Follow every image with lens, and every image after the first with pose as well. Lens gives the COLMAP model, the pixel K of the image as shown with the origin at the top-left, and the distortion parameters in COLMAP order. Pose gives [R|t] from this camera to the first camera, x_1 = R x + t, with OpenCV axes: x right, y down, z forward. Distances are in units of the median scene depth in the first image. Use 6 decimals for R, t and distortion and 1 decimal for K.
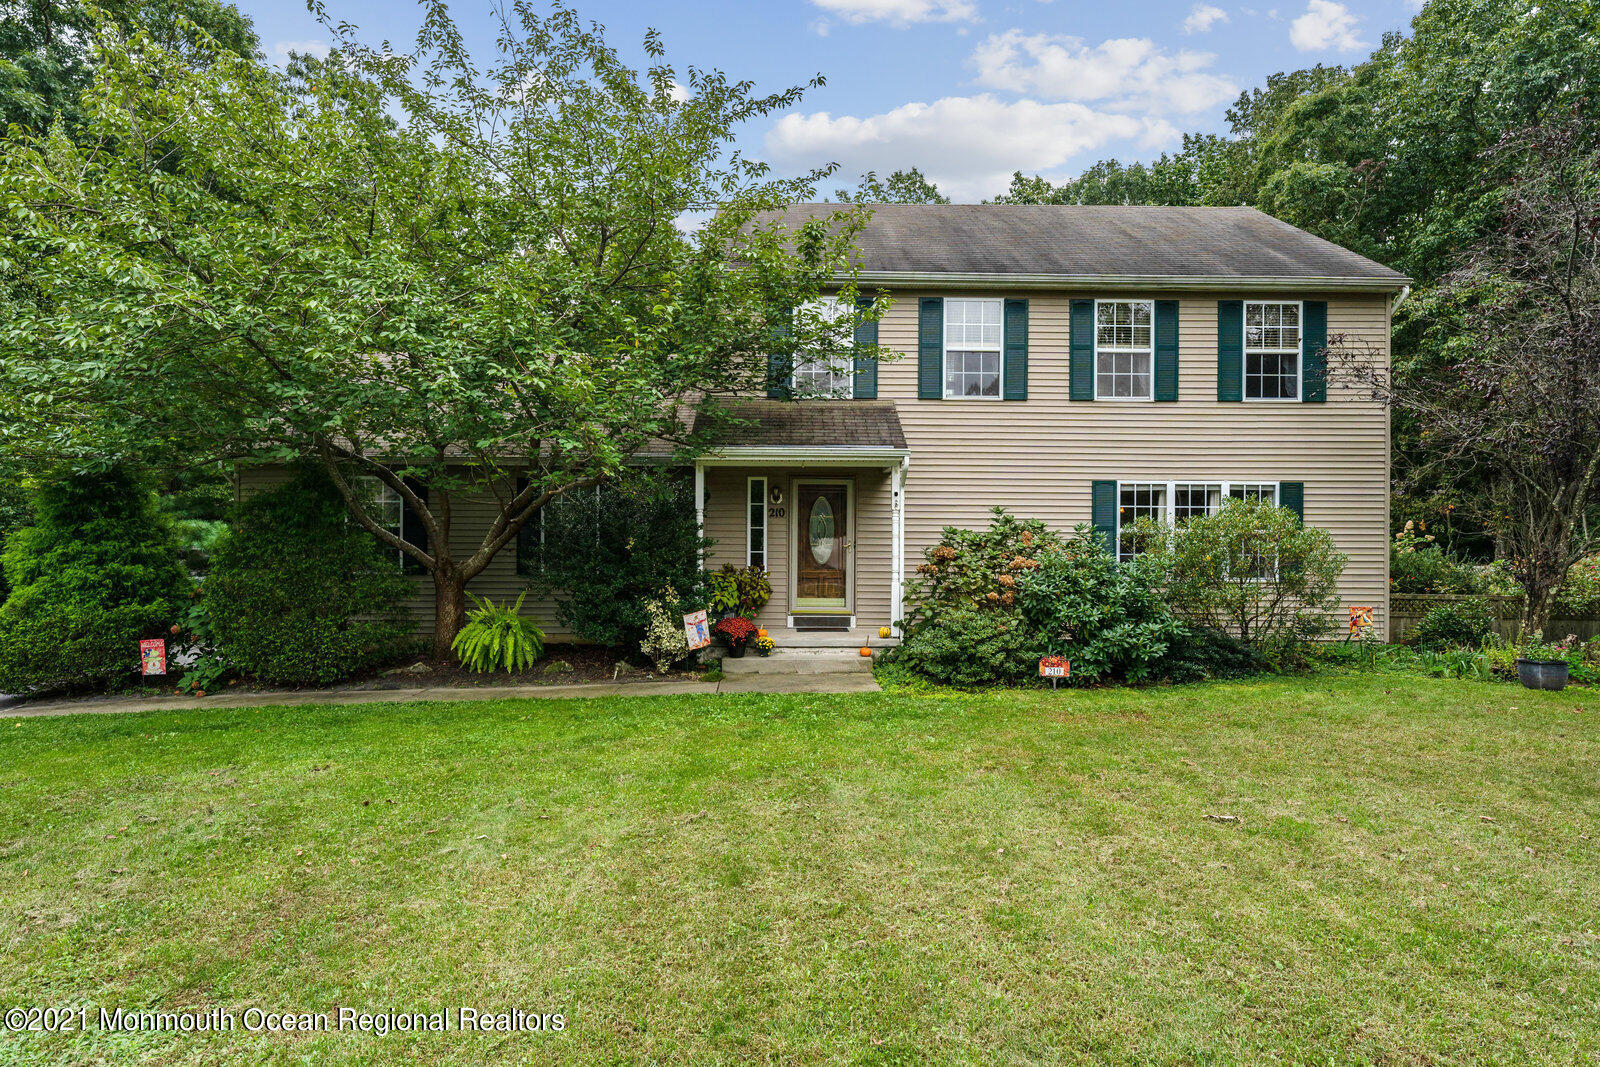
lens RADIAL K [[920.3, 0, 799.5], [0, 920.3, 539.5], [0, 0, 1]] dist [-0.001803, -0.000624]
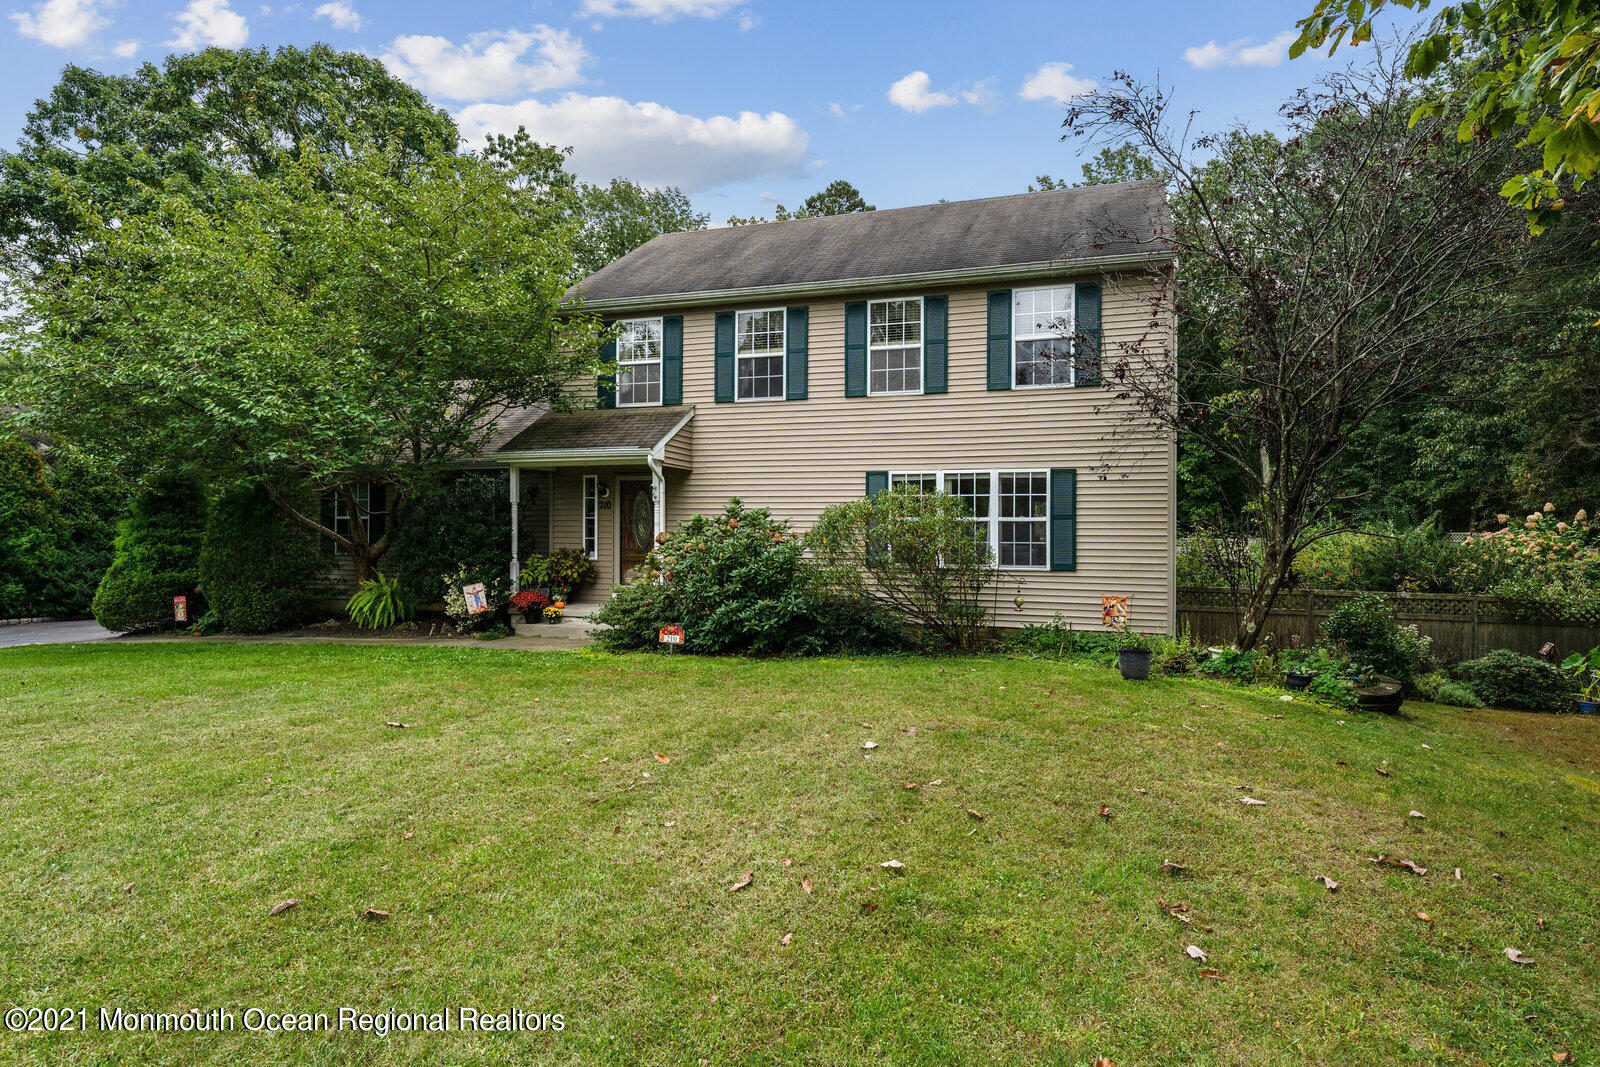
lens RADIAL K [[920.3, 0, 805.1], [0, 920.3, 536.3], [0, 0, 1]] dist [-0.001803, -0.000624]
pose [[0.939229, 0.001458, -0.343287, 0.619112], [-0.001487, 0.999999, 0.000179, 0.010553], [0.343287, 0.000342, 0.939231, -0.021129]]
